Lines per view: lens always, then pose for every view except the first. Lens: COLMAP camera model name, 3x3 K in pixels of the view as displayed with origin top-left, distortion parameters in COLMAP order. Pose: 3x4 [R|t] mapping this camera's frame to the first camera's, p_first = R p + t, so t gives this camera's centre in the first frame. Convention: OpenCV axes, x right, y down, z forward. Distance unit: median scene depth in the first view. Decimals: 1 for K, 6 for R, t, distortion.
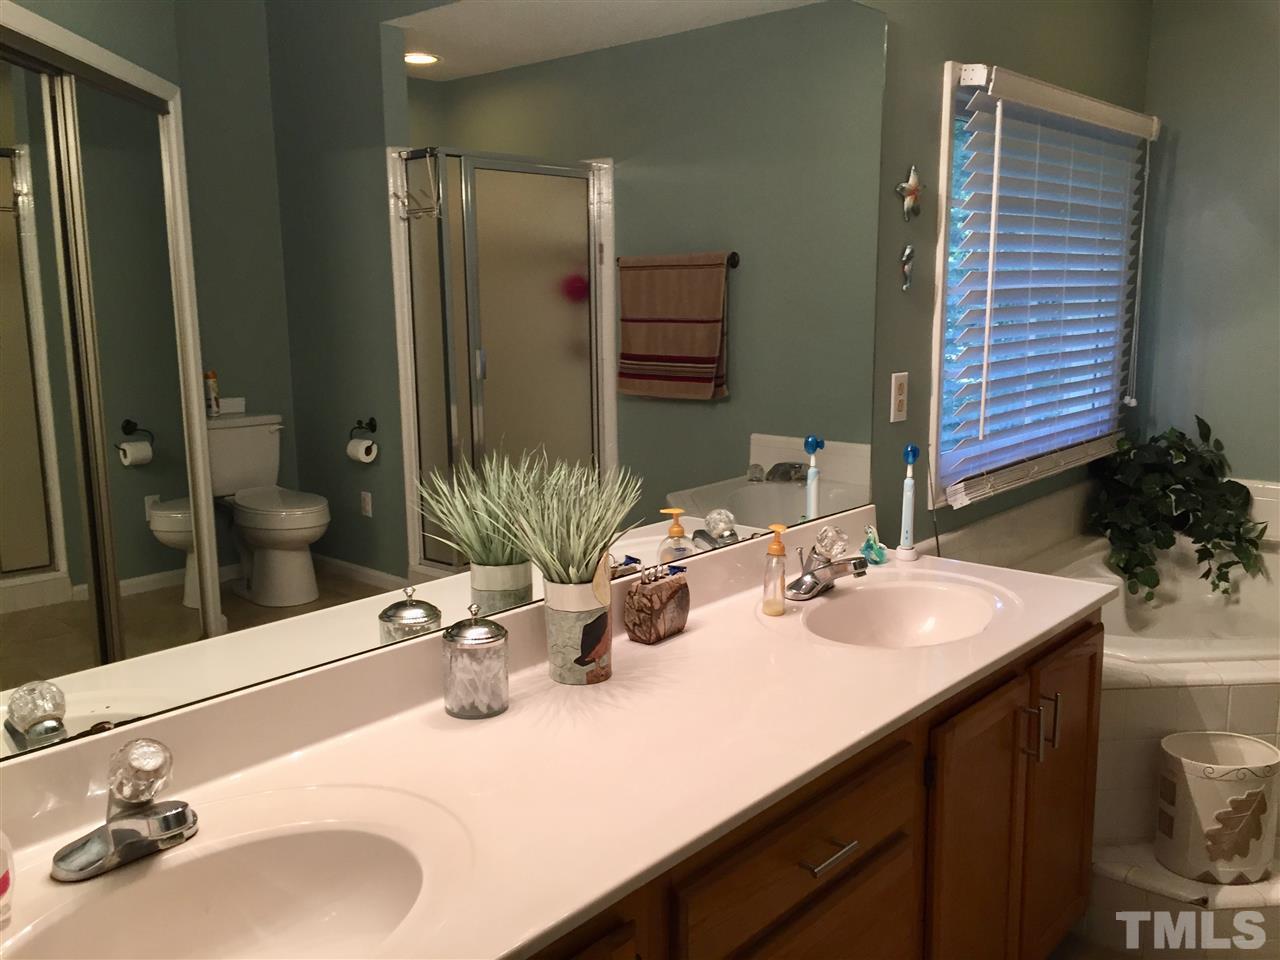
lens RADIAL K [[1101.8, 0, 640.0], [0, 1101.8, 480.0], [0, 0, 1]] dist [0.111697, -0.170615]
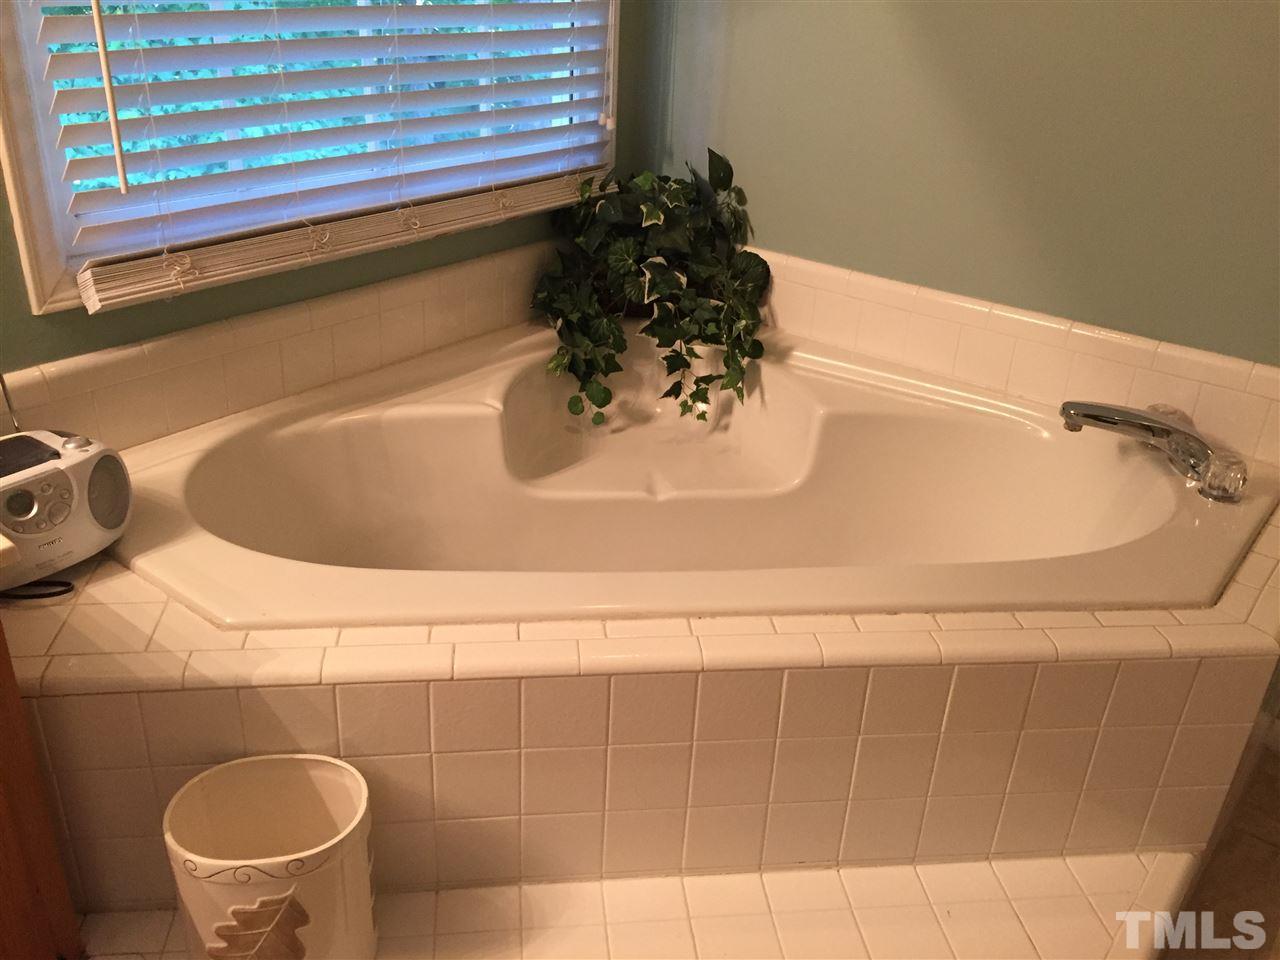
lens RADIAL K [[1101.8, 0, 640.0], [0, 1101.8, 480.0], [0, 0, 1]] dist [0.111697, -0.170615]
pose [[0.997235, 0.034018, 0.066062, 0.438046], [-0.051934, 0.954939, 0.292224, -0.063369], [-0.053144, -0.294847, 0.954065, 0.326047]]
